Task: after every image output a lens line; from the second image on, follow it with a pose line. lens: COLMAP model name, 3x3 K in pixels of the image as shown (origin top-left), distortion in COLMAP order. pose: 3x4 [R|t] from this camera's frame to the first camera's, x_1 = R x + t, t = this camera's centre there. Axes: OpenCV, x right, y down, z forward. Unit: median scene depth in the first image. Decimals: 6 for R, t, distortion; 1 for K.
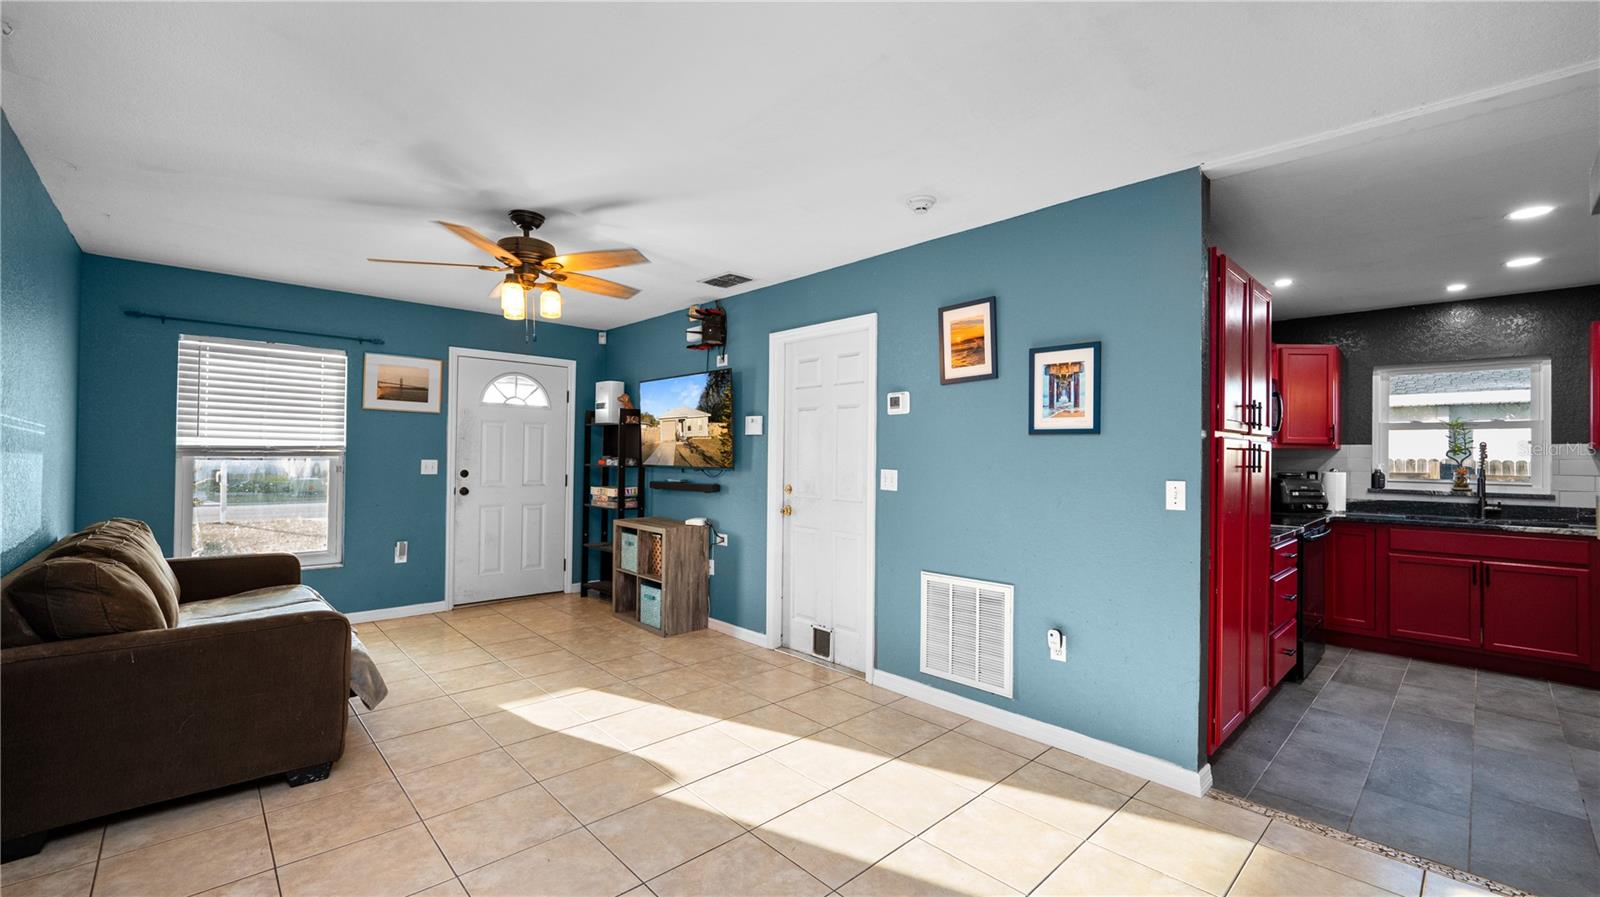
lens RADIAL K [[656.3, 0, 807.3], [0, 656.3, 449.7], [0, 0, 1]] dist [-0.003977, 0.000069]
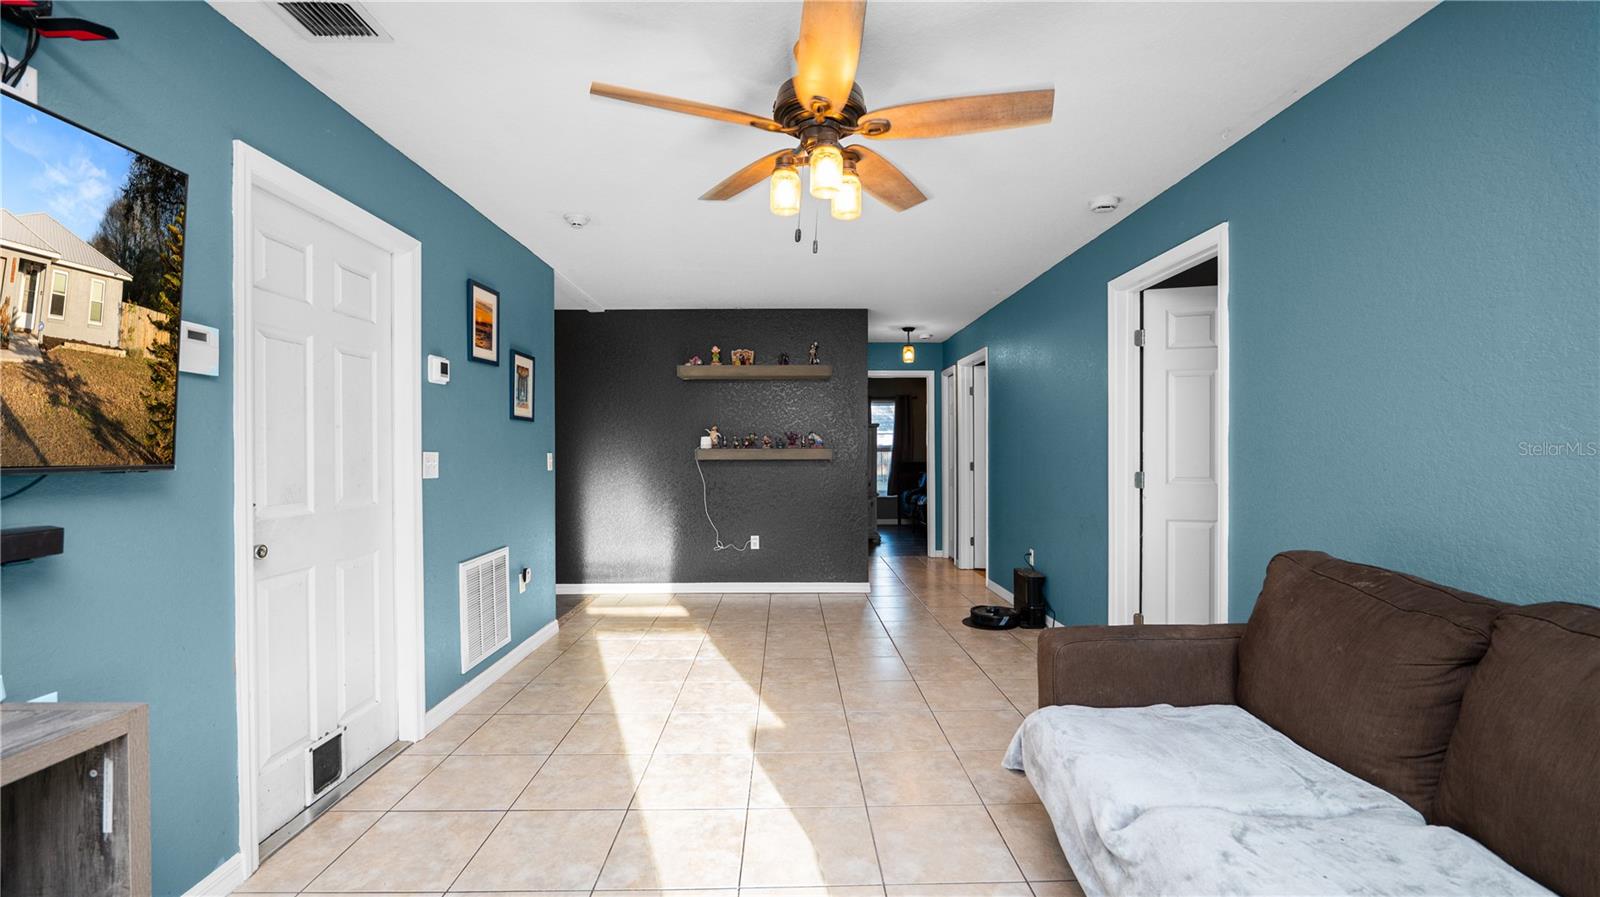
lens RADIAL K [[656.3, 0, 792.4], [0, 656.3, 448.3], [0, 0, 1]] dist [-0.003977, 0.000069]
pose [[-0.733435, -0.006221, 0.679731, -0.588331], [-0.014266, 0.999879, -0.006242, 0.020636], [-0.679610, -0.014275, -0.733435, 1.036404]]
